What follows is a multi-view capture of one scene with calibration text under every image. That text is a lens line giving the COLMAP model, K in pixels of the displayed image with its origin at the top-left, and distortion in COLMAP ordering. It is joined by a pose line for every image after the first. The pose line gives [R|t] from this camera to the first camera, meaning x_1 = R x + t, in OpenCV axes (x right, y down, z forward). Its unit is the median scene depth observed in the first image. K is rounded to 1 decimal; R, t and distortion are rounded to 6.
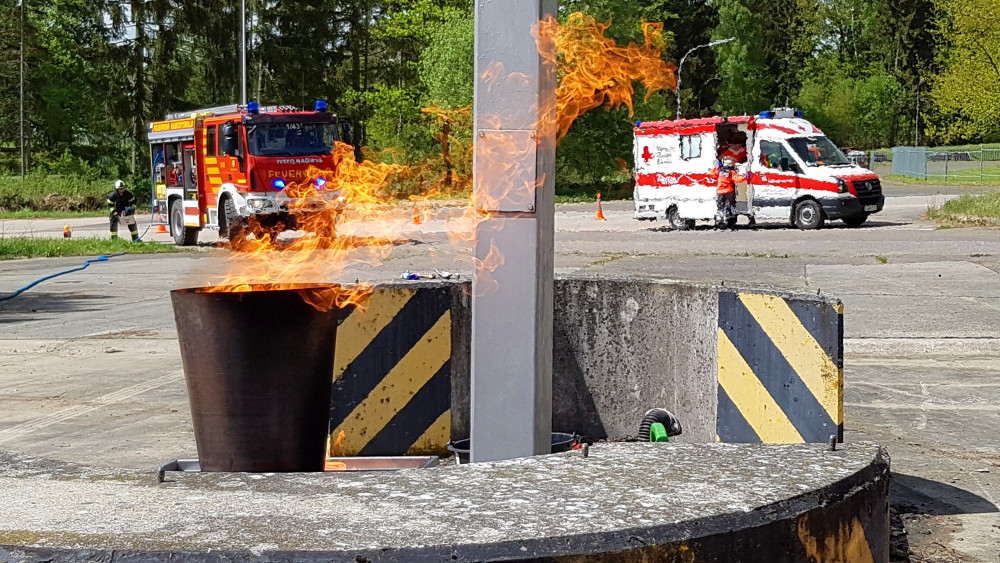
lens RADIAL K [[1571.9, 0, 505.1], [0, 1571.9, 268.1], [0, 0, 1]] dist [0.122834, -0.153692]
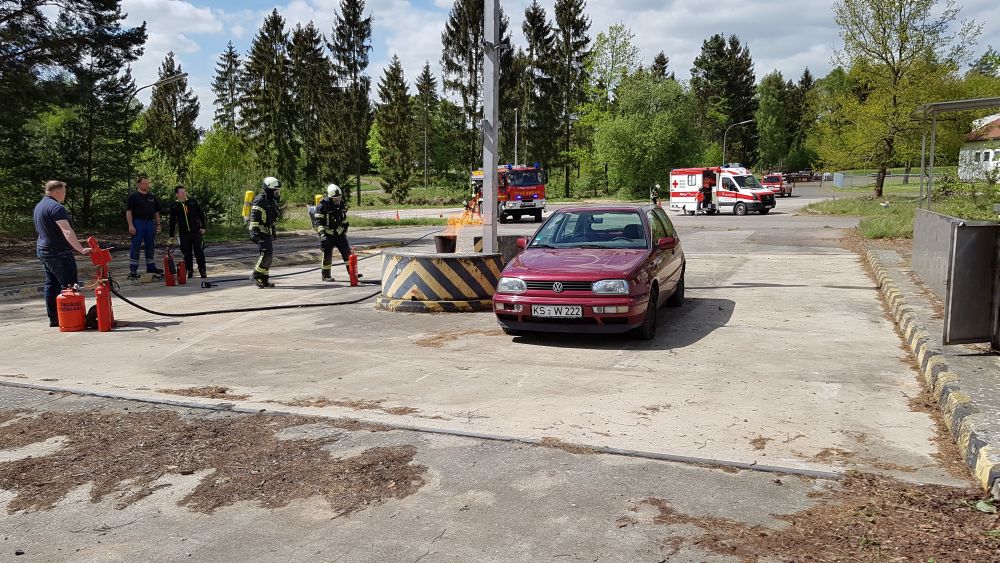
lens RADIAL K [[741.5, 0, 501.0], [0, 741.5, 295.7], [0, 0, 1]] dist [0.076969, -0.114452]
pose [[0.981005, 0.025638, -0.192280, 0.058277], [-0.008594, 0.995998, 0.088957, -0.001413], [0.193791, -0.085615, 0.977300, -0.178015]]
